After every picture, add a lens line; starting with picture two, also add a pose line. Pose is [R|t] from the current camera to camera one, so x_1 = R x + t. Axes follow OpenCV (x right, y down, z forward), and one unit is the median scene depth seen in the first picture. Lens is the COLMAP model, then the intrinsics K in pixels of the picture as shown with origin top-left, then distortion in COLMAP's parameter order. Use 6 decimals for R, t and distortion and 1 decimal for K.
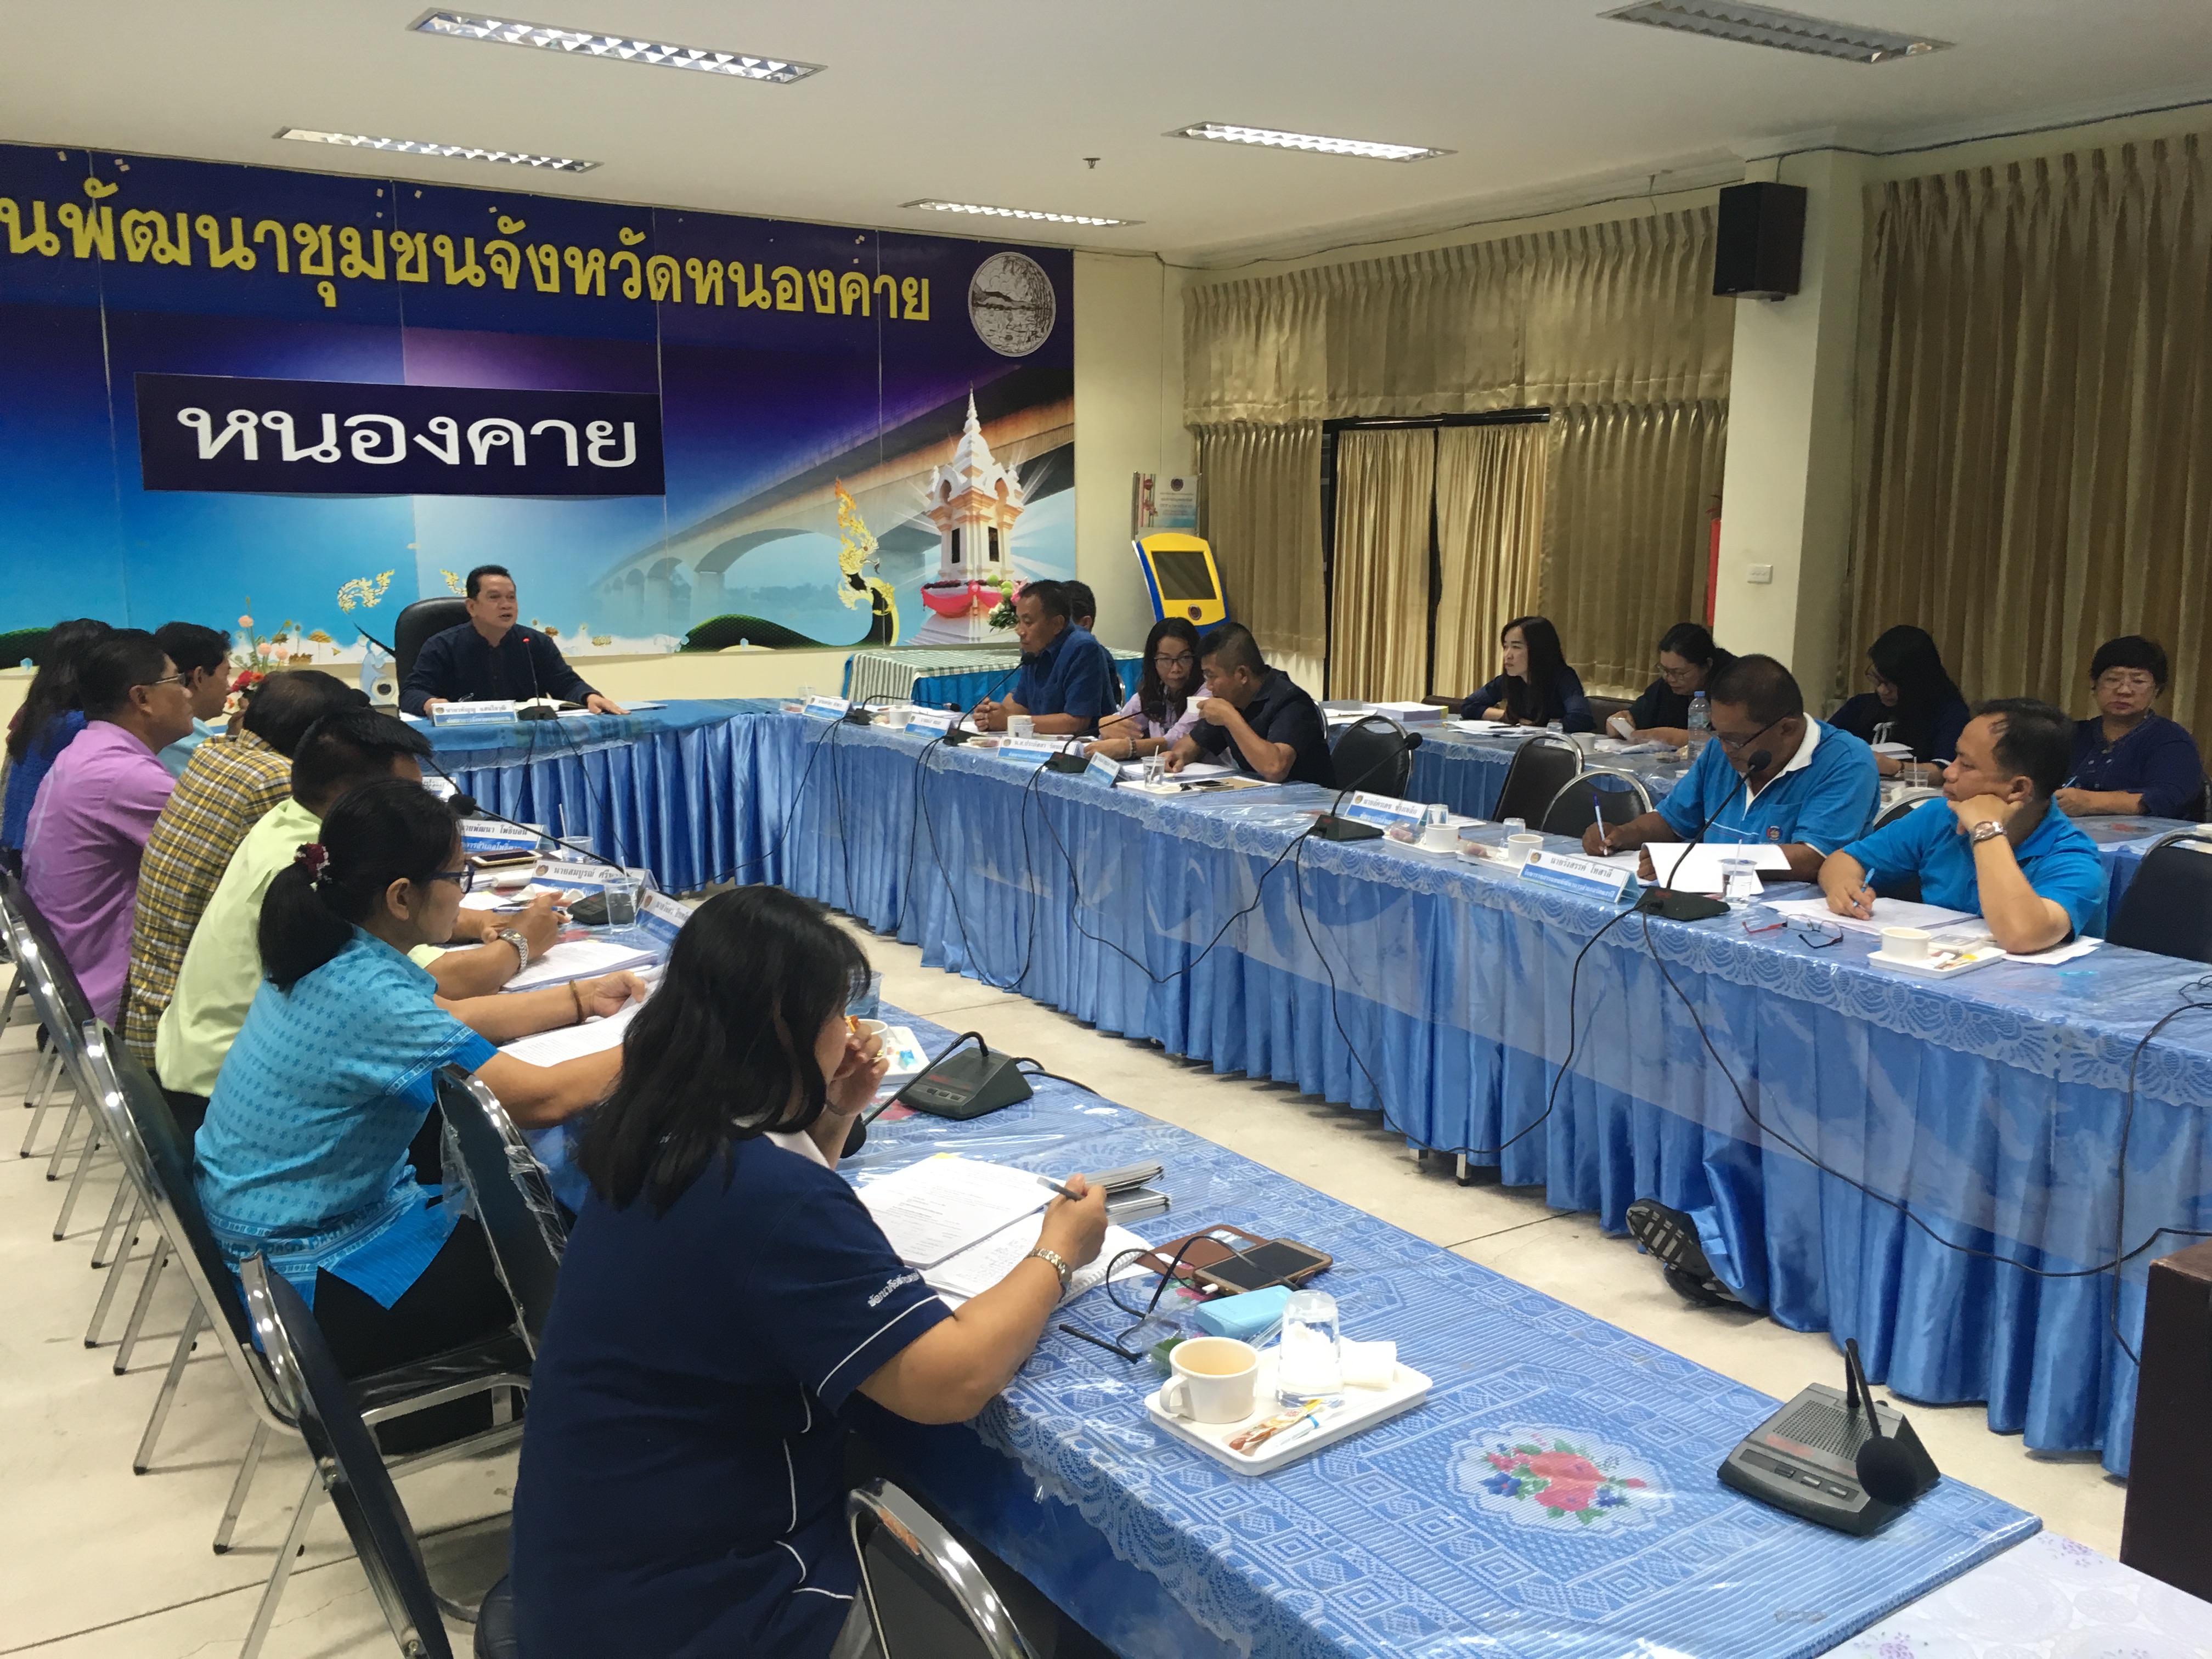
lens RADIAL K [[1876.2, 0, 1126.7], [0, 1876.2, 833.7], [0, 0, 1]] dist [0.079687, -0.098344]
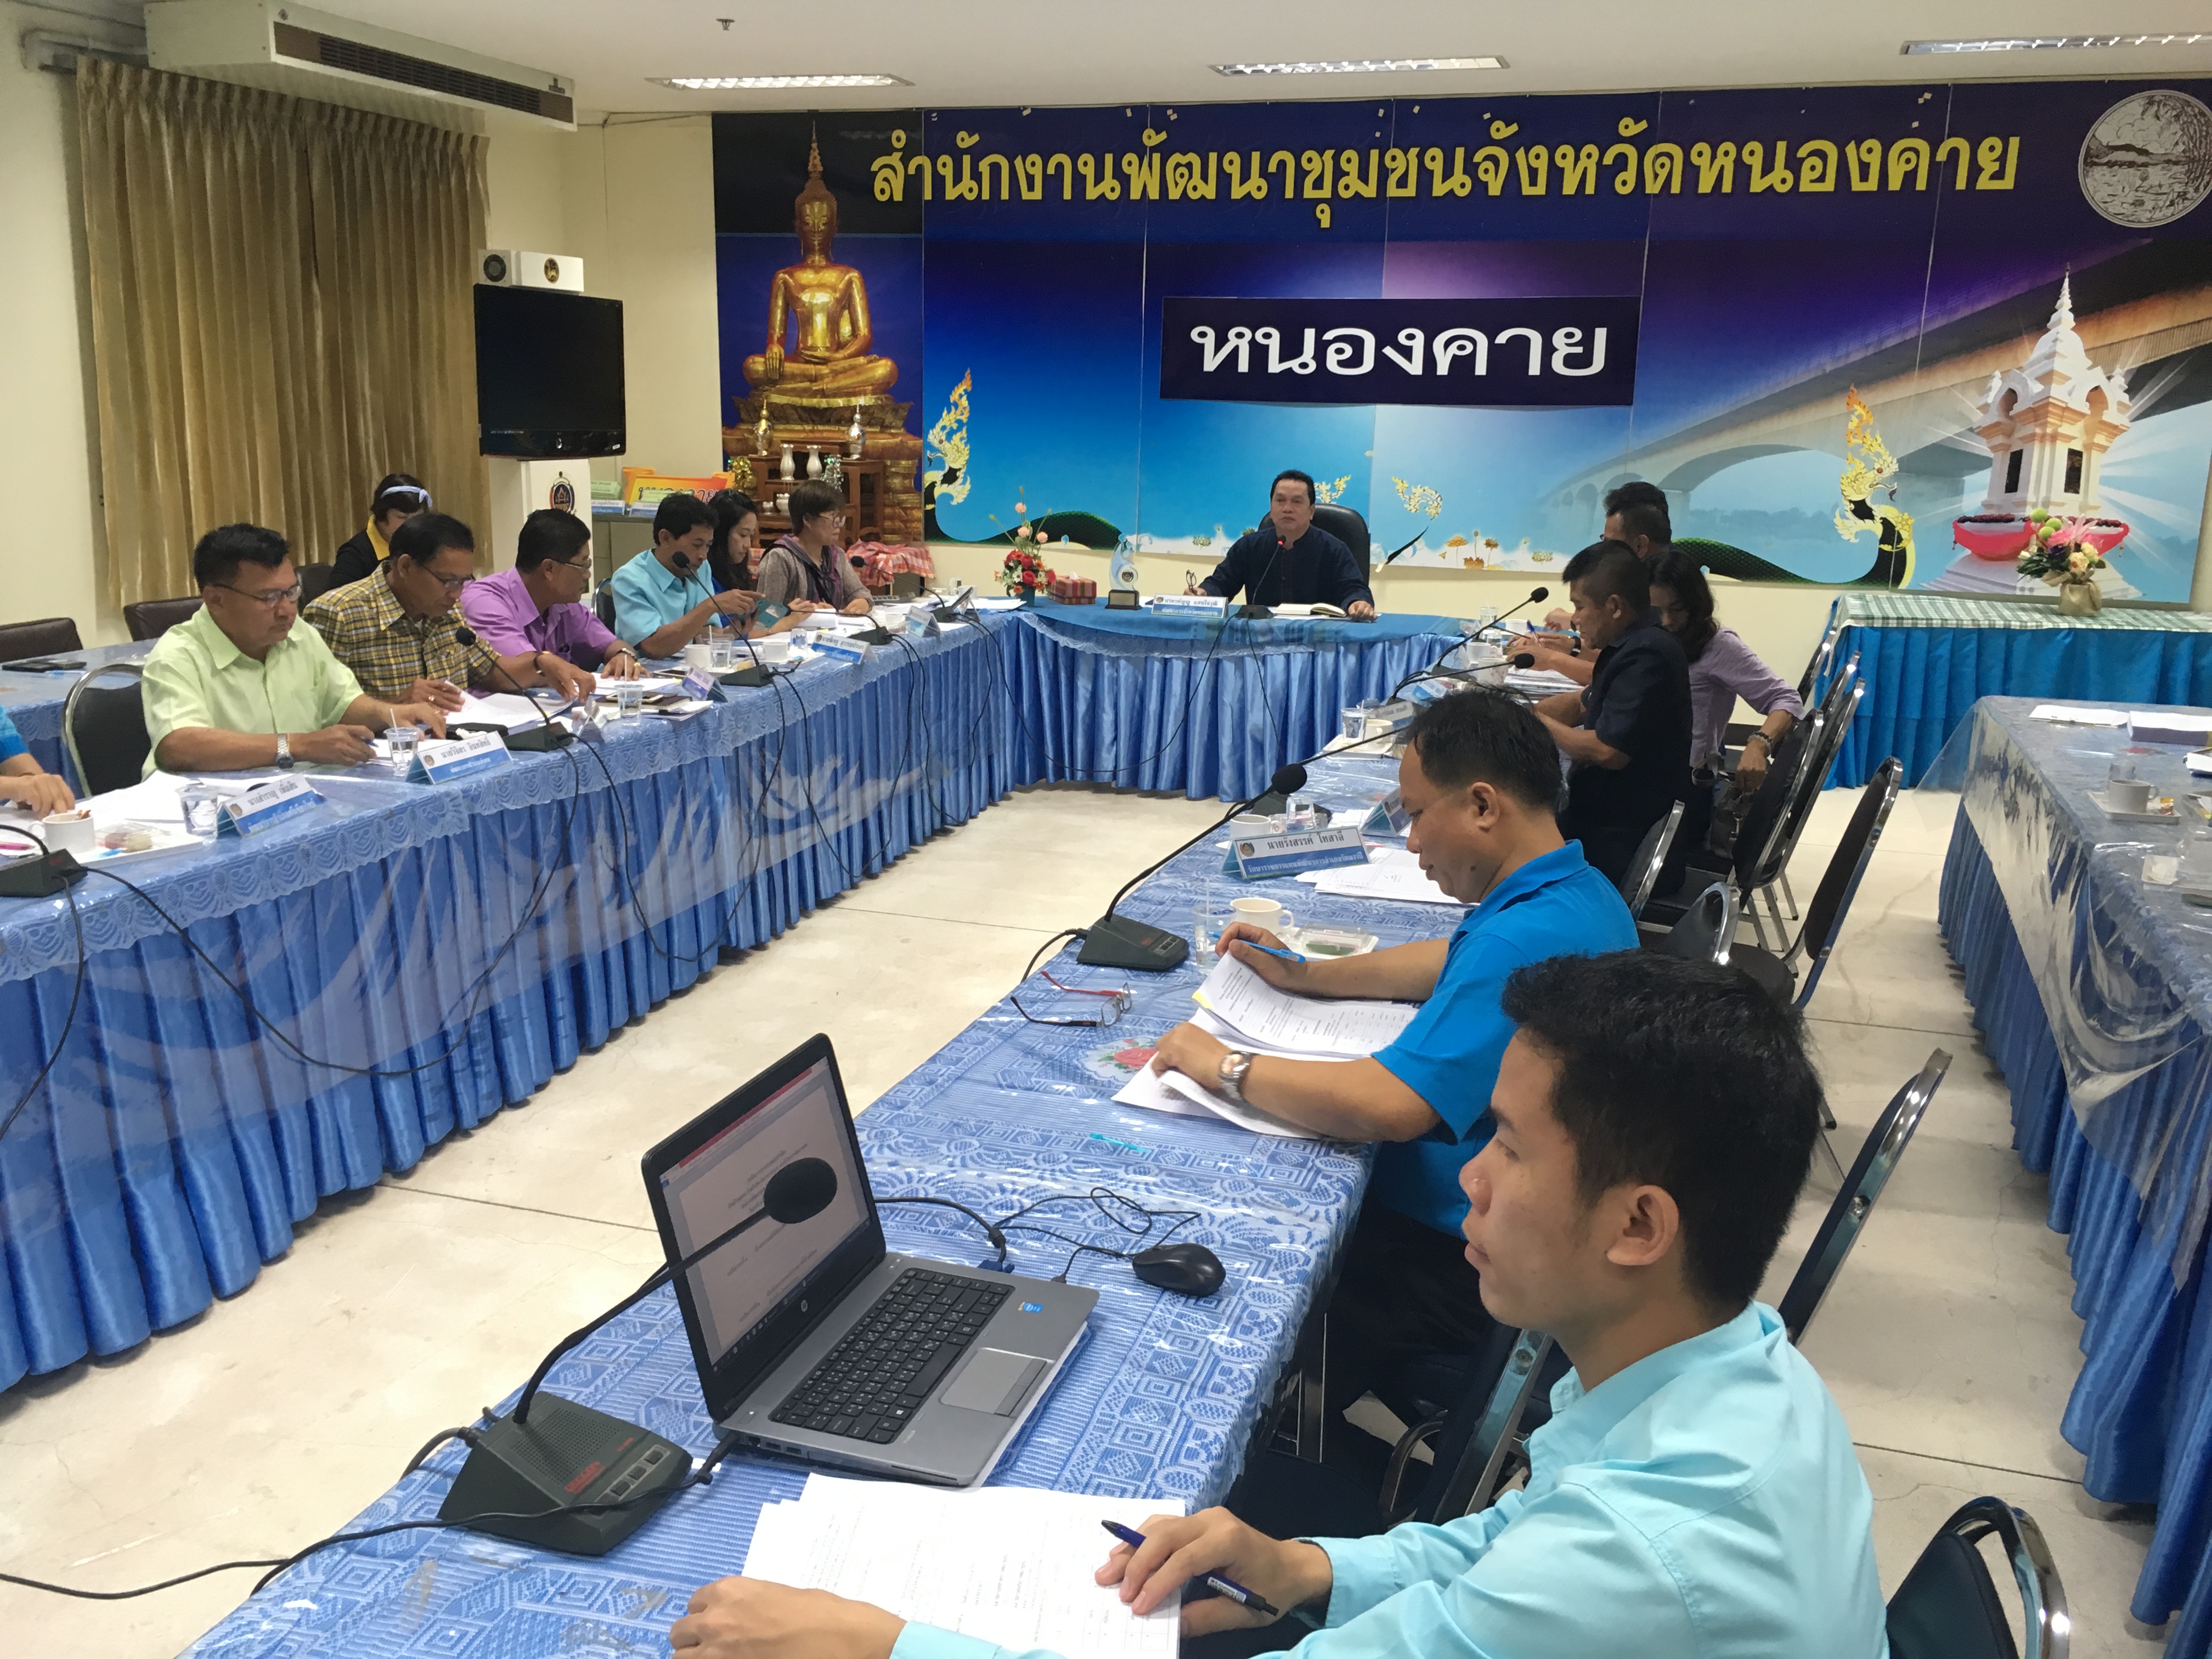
lens RADIAL K [[1876.2, 0, 1120.2], [0, 1876.2, 834.8], [0, 0, 1]] dist [0.079687, -0.098344]
pose [[0.626733, 0.182392, -0.757587, 0.363002], [-0.153089, 0.982094, 0.109796, -0.036440], [0.764048, 0.047166, 0.643433, 0.224138]]
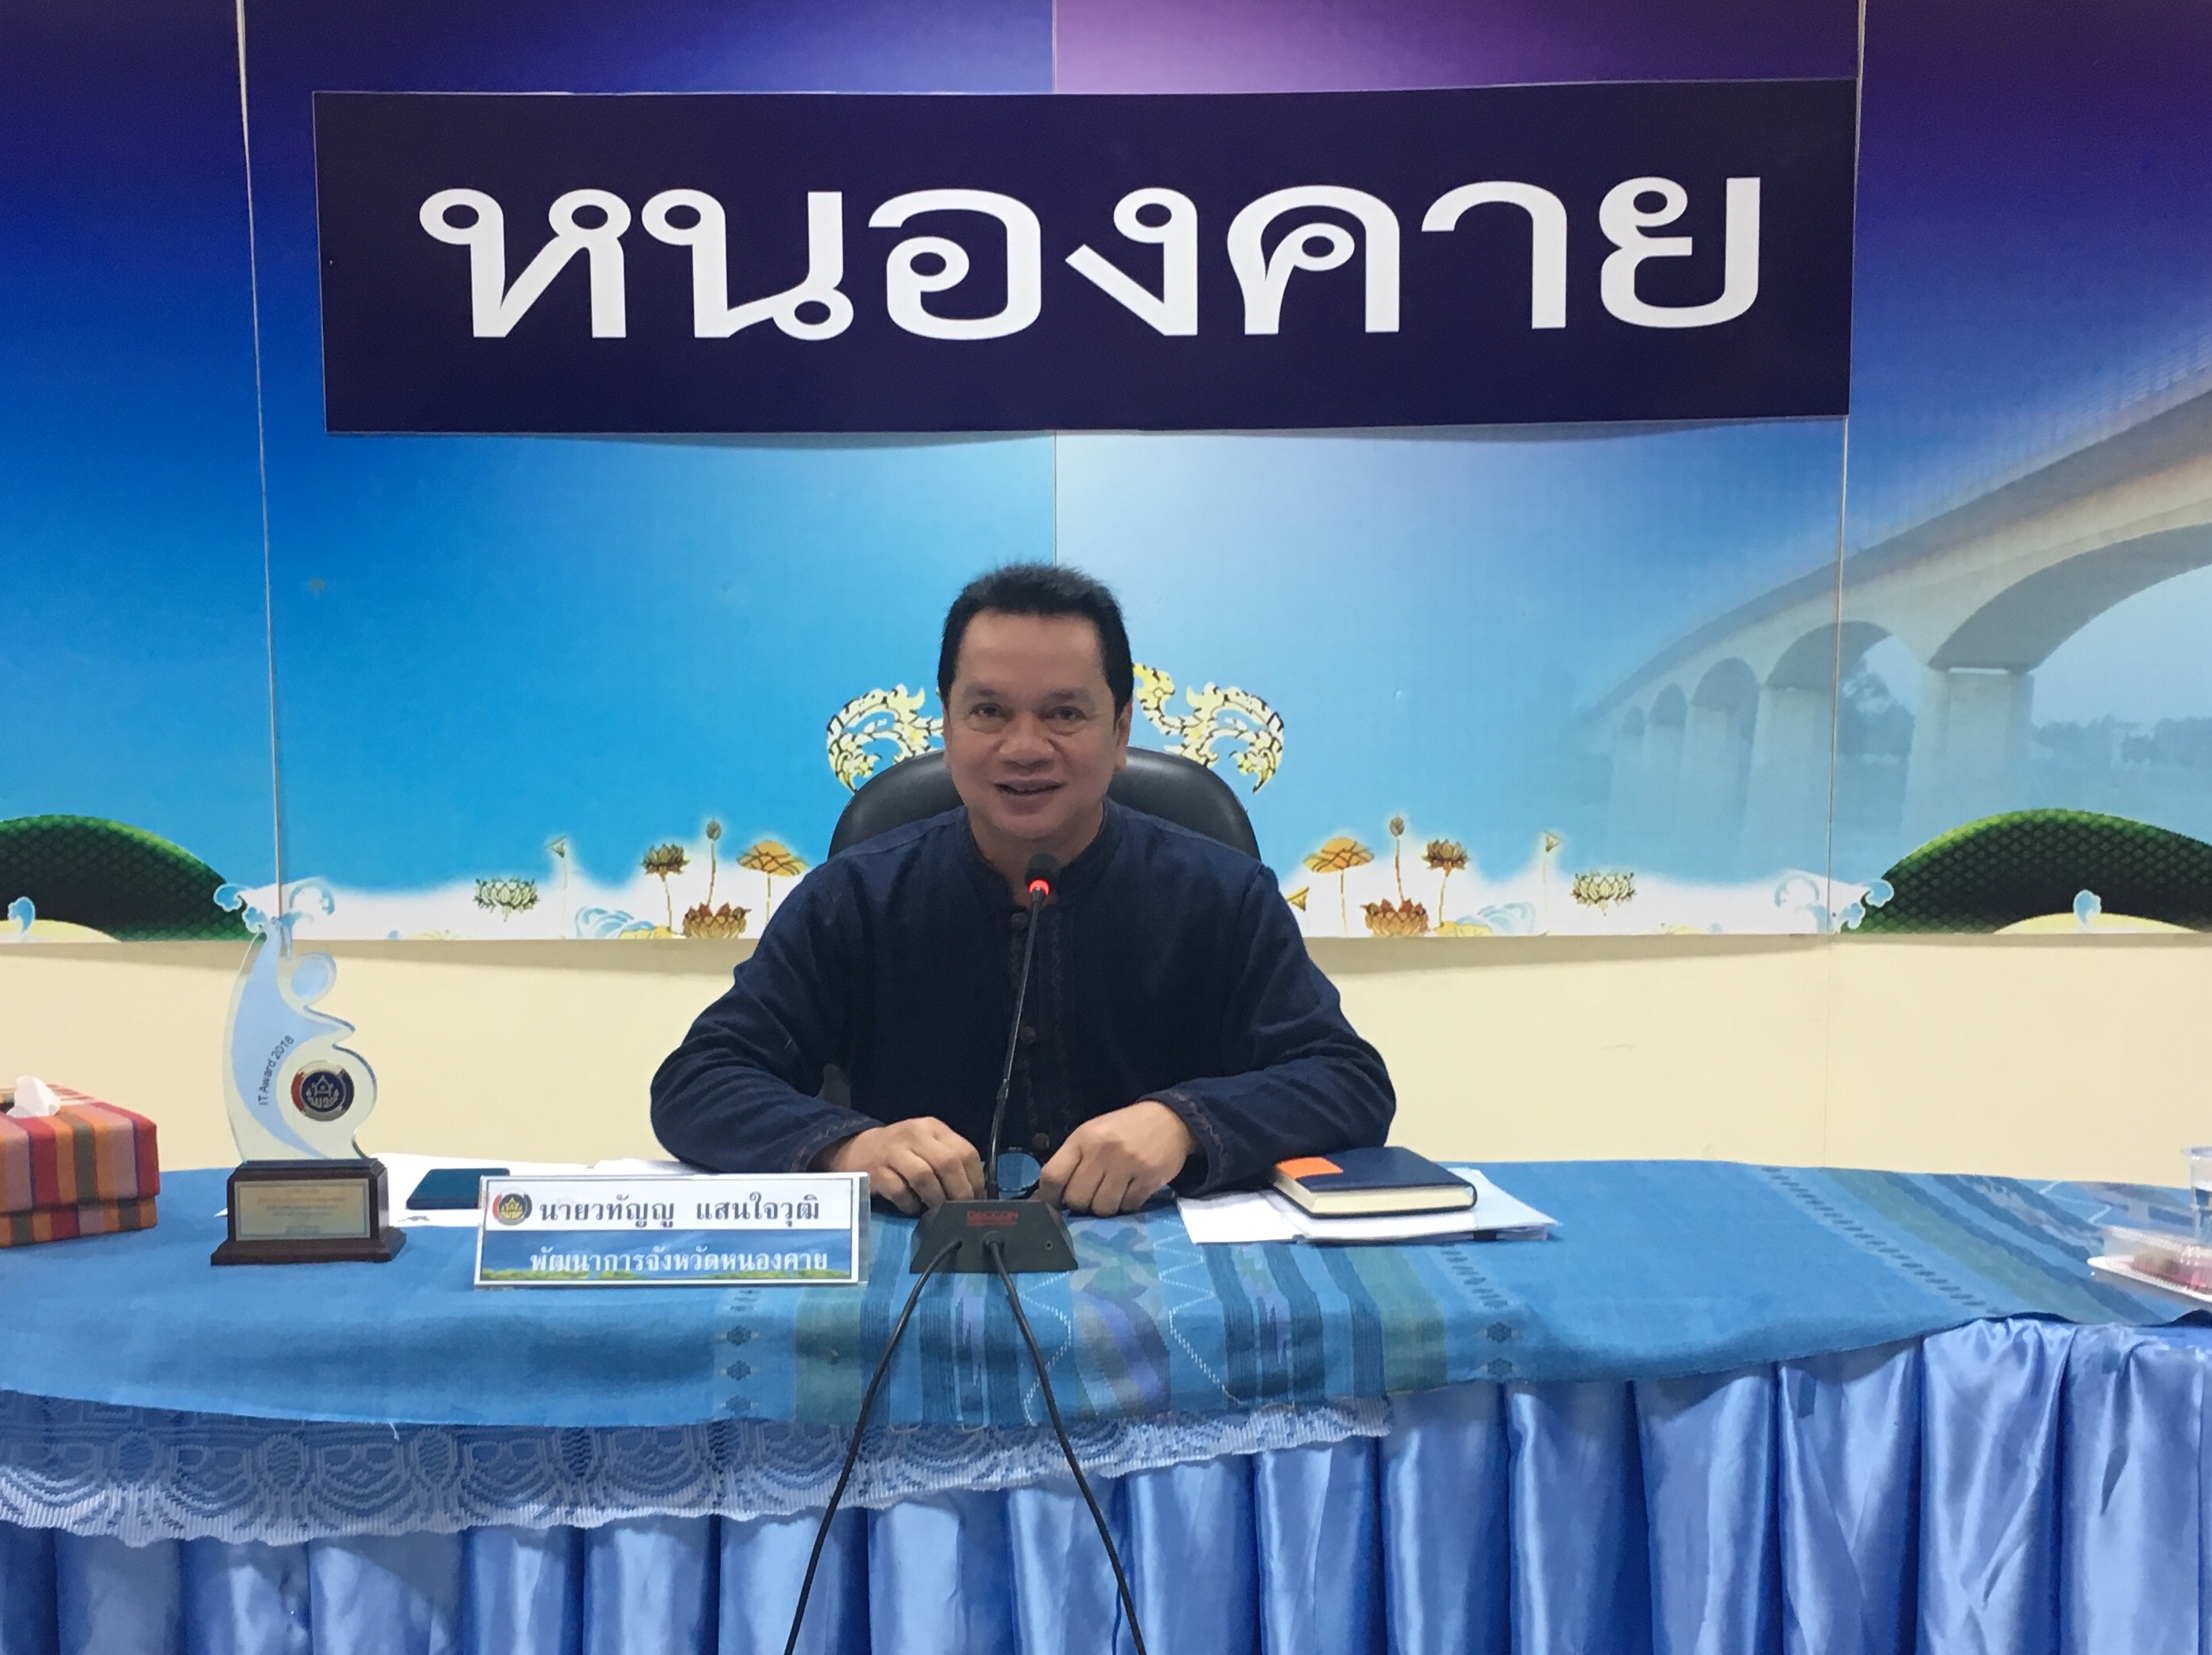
lens RADIAL K [[2697.3, 0, 1048.3], [0, 2697.3, 1012.1], [0, 0, 1]] dist [0.063729, 0.000000]
pose [[0.837903, 0.053700, -0.543171, -0.115372], [-0.081856, 0.996257, -0.027779, -0.064411], [0.539646, 0.067738, 0.839163, 0.599920]]
